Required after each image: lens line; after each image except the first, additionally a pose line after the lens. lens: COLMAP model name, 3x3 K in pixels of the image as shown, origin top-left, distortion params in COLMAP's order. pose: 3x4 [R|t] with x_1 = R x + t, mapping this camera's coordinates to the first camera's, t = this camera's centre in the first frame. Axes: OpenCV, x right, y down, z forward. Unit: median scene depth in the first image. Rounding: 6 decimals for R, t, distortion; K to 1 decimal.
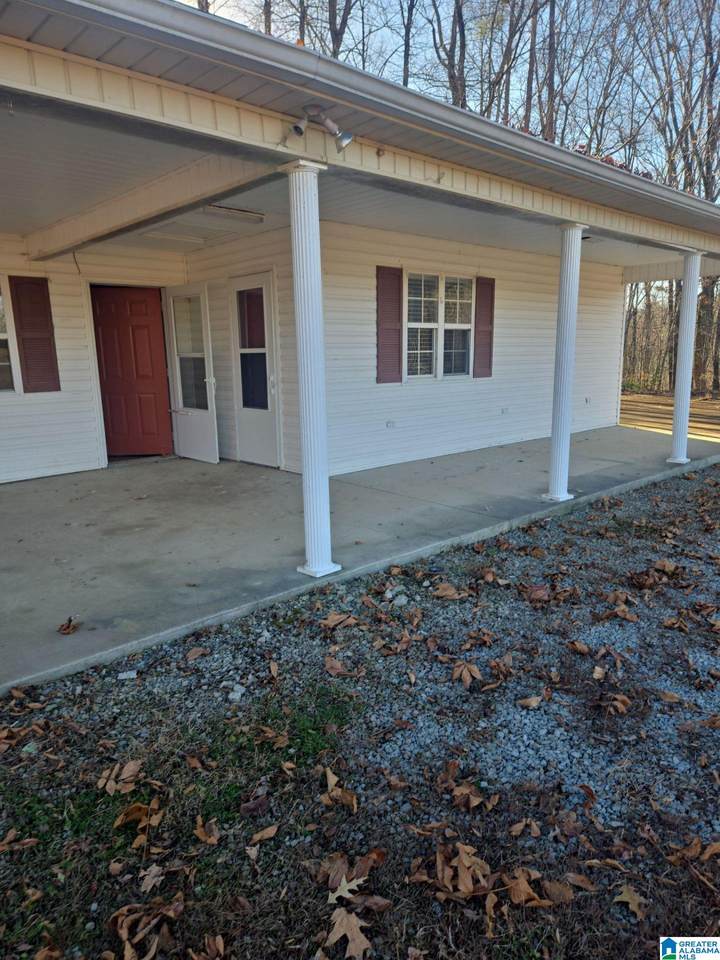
lens RADIAL K [[658.7, 0, 360.0], [0, 658.7, 480.0], [0, 0, 1]] dist [0.066918, 0.000095]
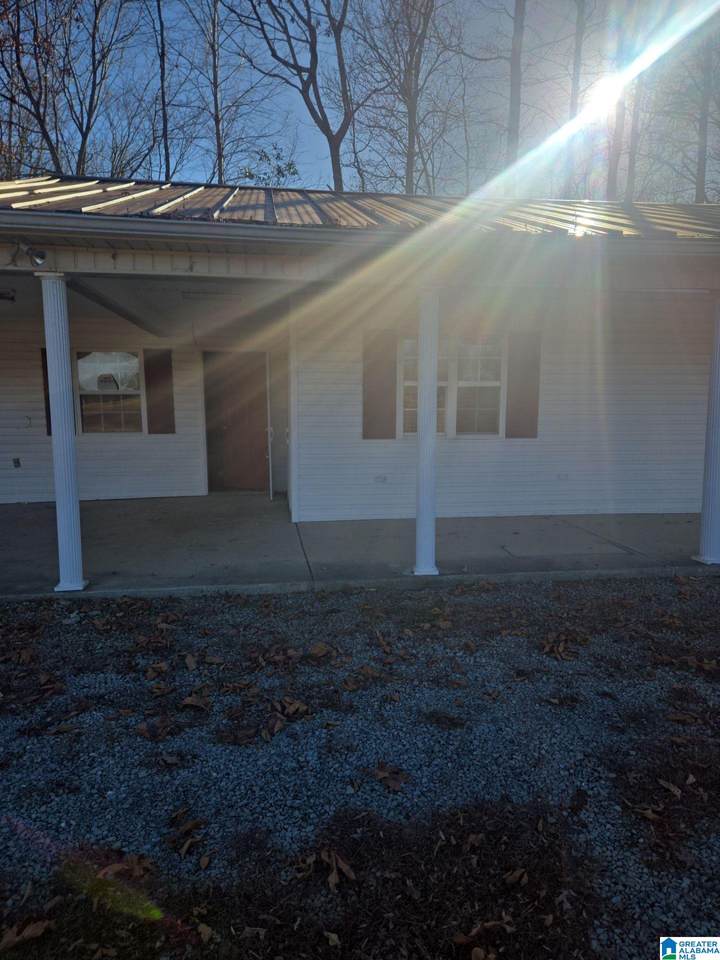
lens RADIAL K [[658.7, 0, 360.0], [0, 658.7, 480.0], [0, 0, 1]] dist [0.066918, 0.000095]
pose [[0.817595, 0.084346, -0.569582, 0.579312], [-0.120546, 0.992365, -0.026082, -0.050995], [0.563033, 0.089985, 0.821521, 0.139195]]
